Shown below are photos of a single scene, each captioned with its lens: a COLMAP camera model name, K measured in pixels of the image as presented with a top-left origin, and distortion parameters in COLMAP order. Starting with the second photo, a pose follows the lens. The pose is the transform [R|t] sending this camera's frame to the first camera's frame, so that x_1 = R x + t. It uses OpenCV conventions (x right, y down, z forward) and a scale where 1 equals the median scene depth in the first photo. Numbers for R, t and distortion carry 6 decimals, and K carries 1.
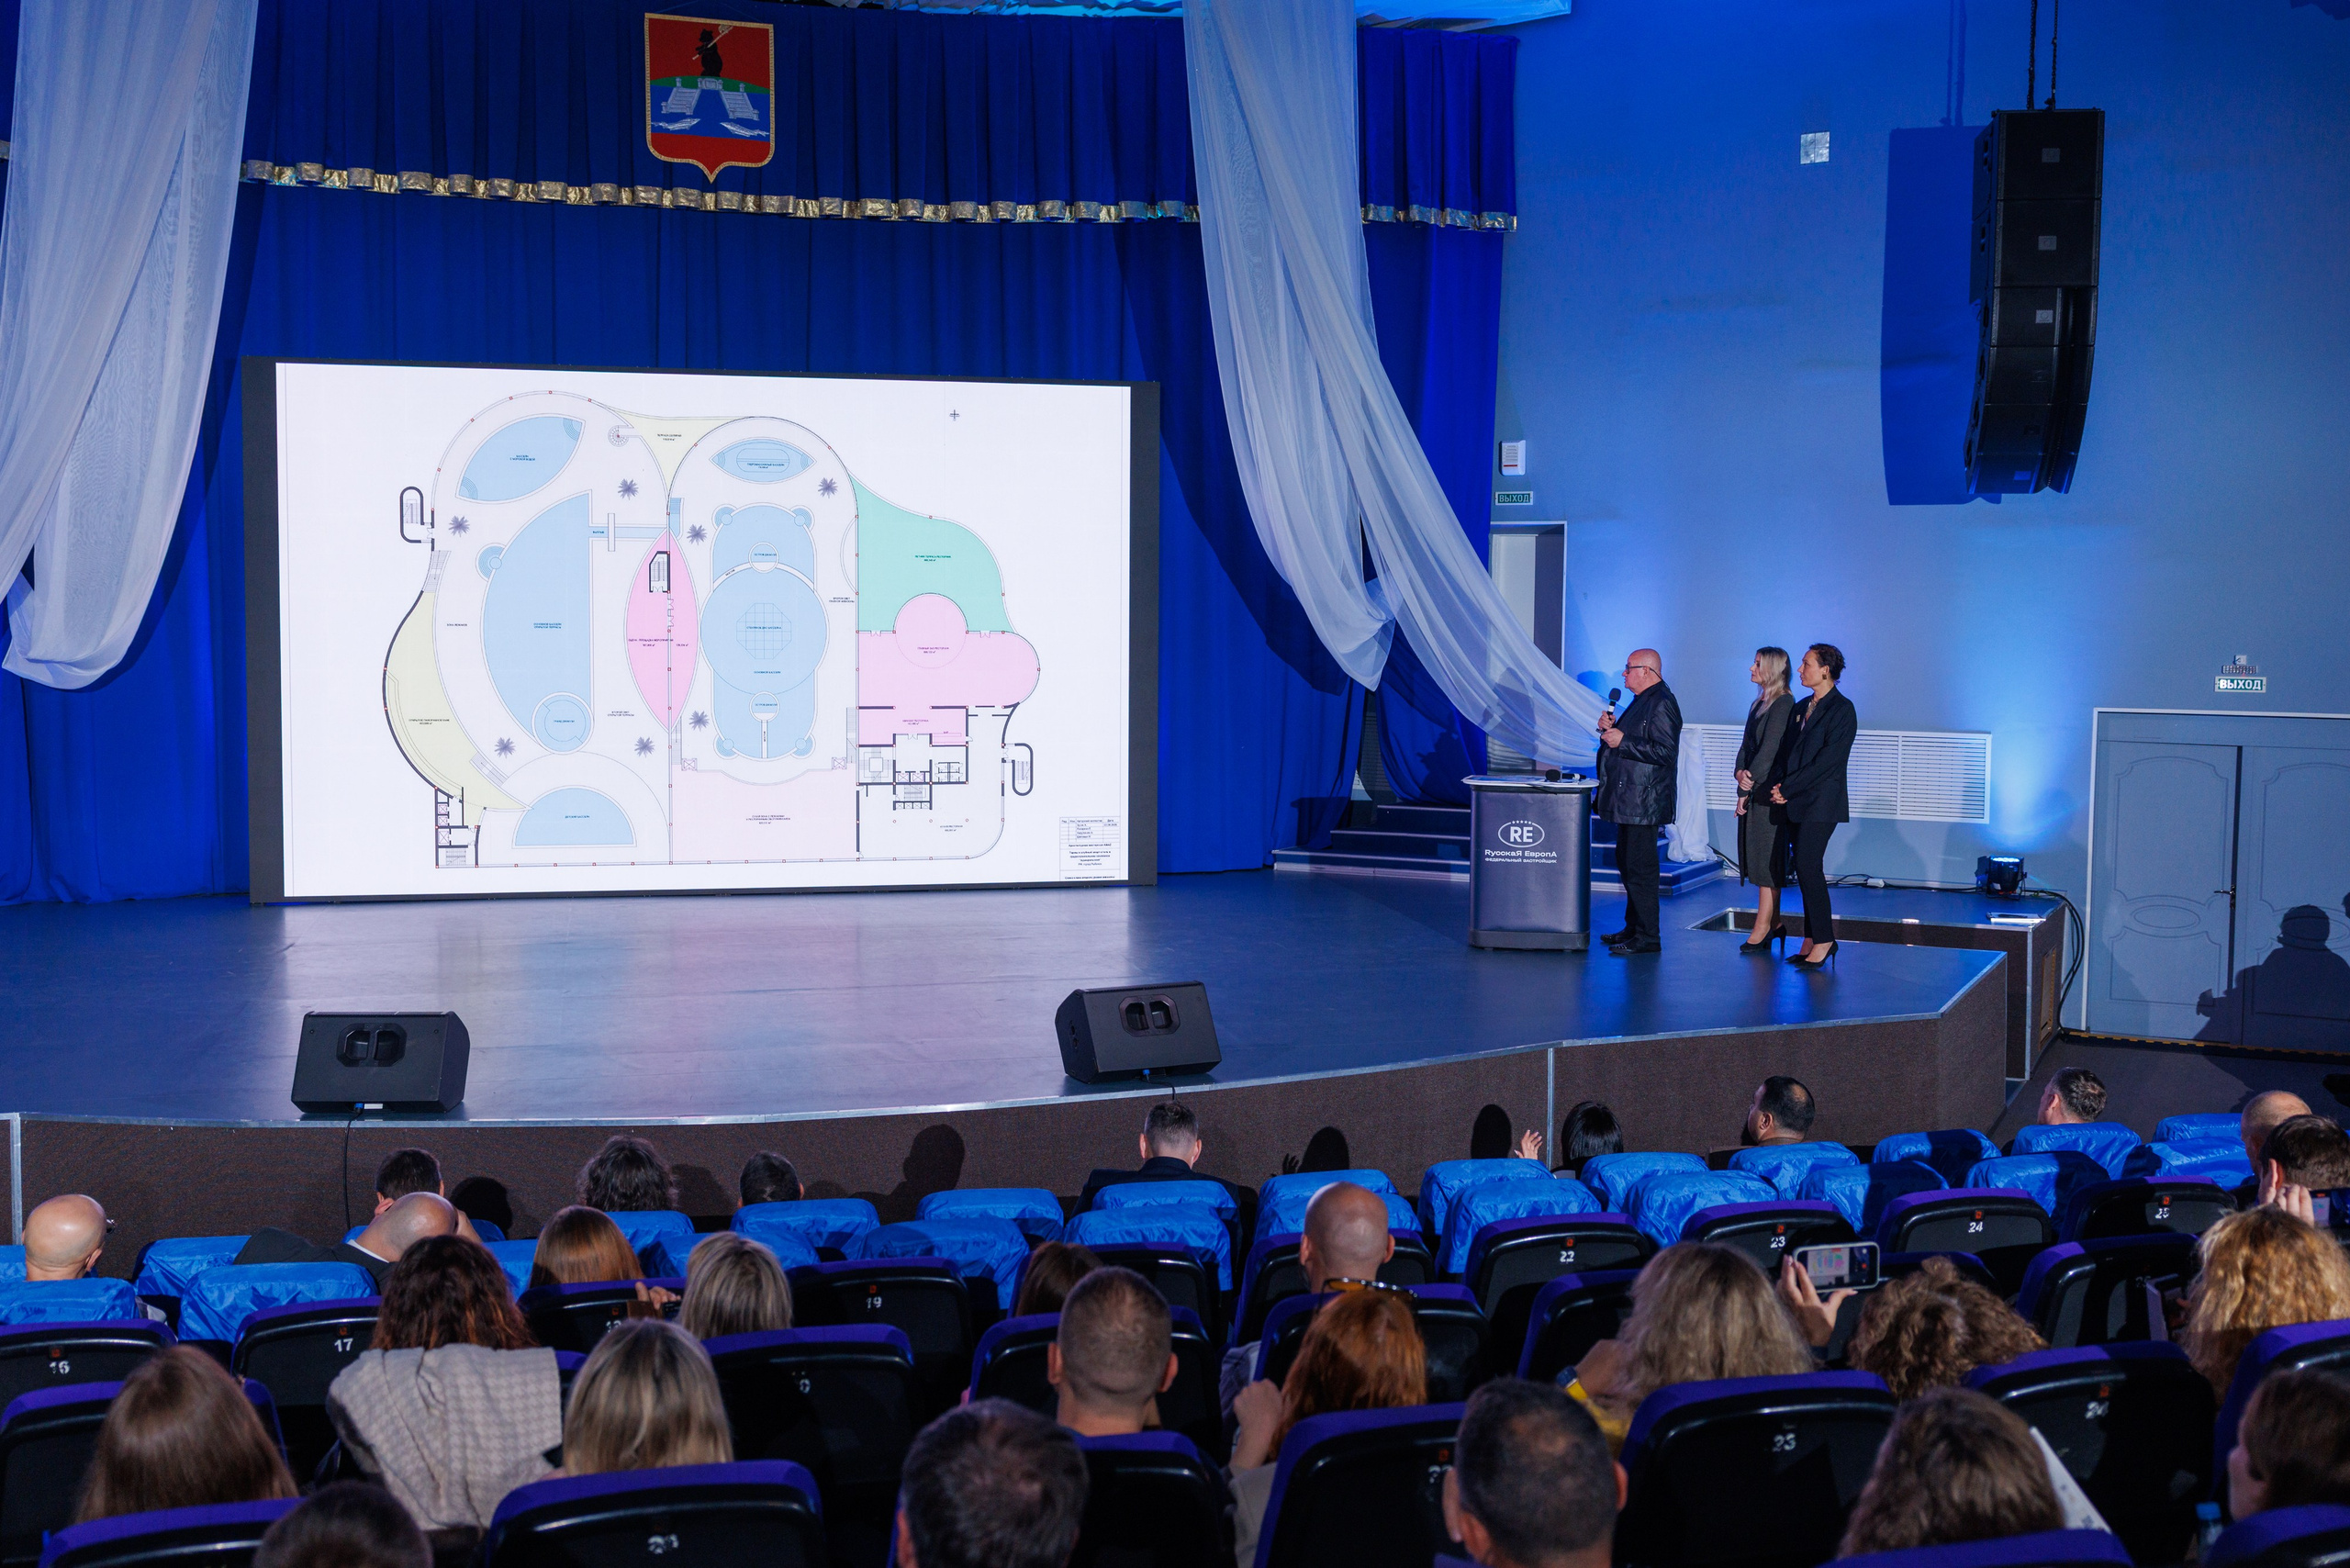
lens RADIAL K [[2344.6, 0, 1175.0], [0, 2344.6, 784.0], [0, 0, 1]] dist [-0.007841, 0.016827]
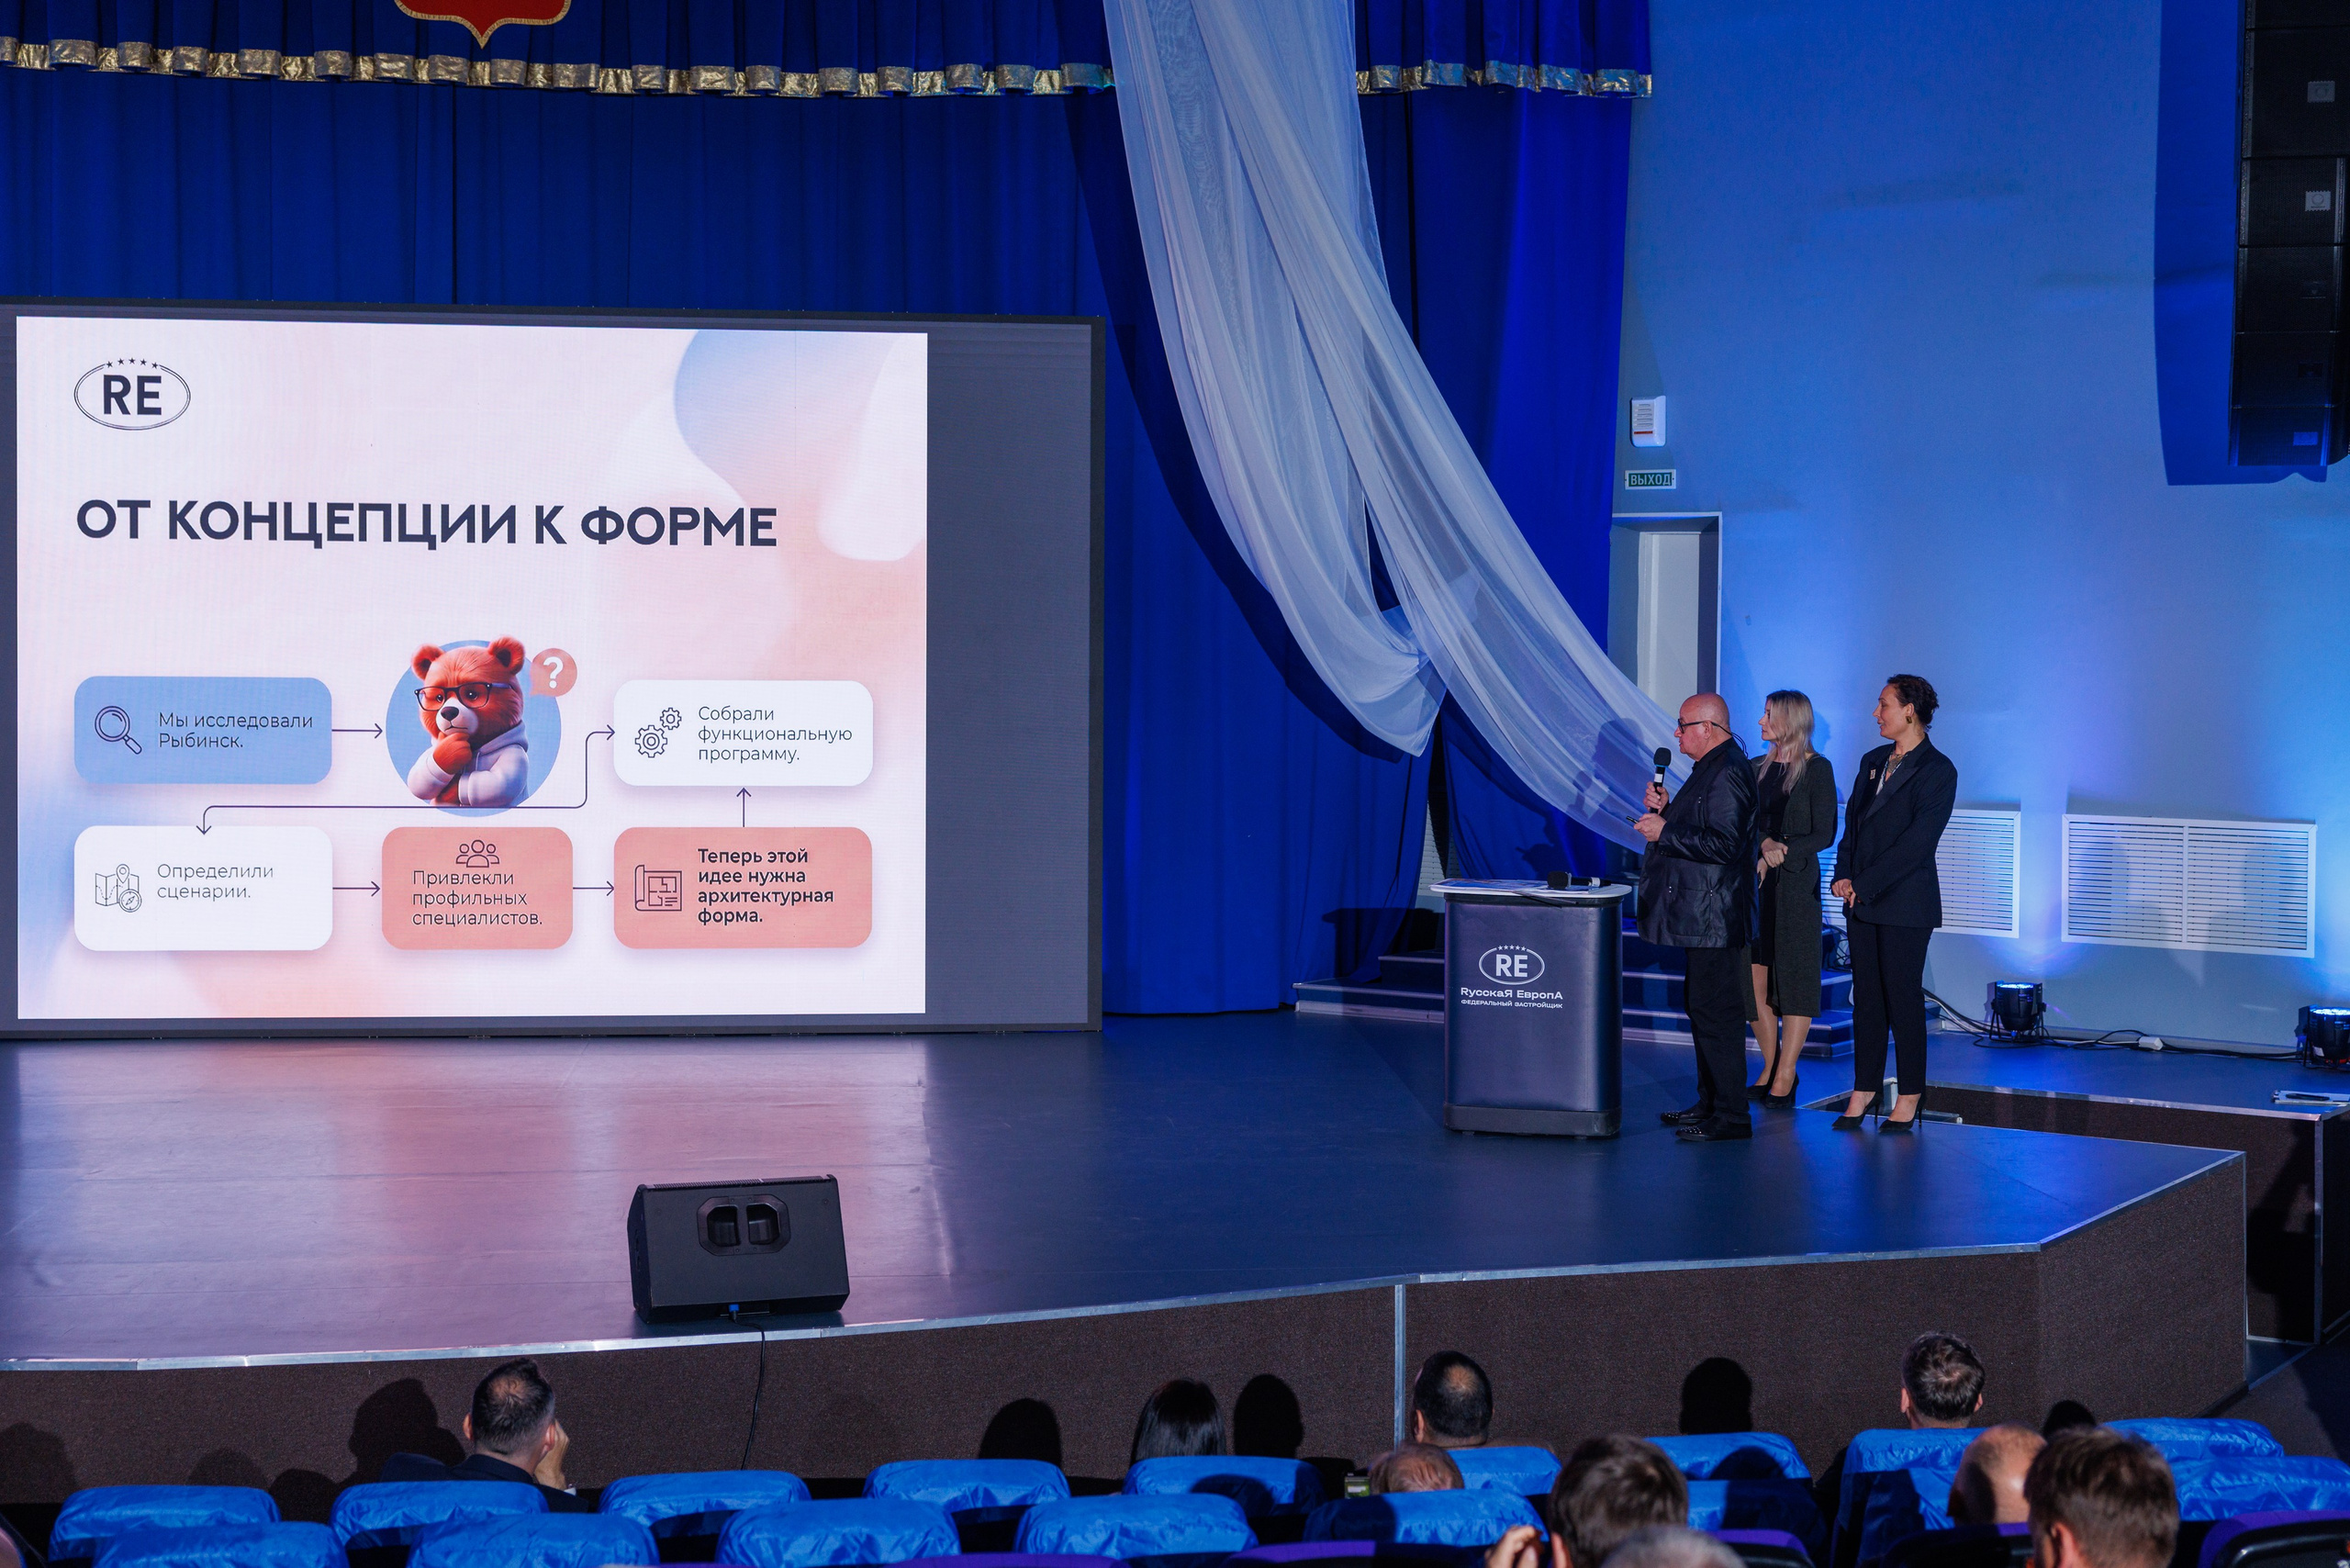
lens RADIAL K [[3225.2, 0, 1238.4], [0, 3225.2, 782.9], [0, 0, 1]] dist [0.014684, -0.019475]
pose [[0.993623, 0.005268, -0.112633, 0.148502], [-0.008843, 0.999472, -0.031263, -0.001414], [0.112409, 0.032059, 0.993145, 0.046752]]
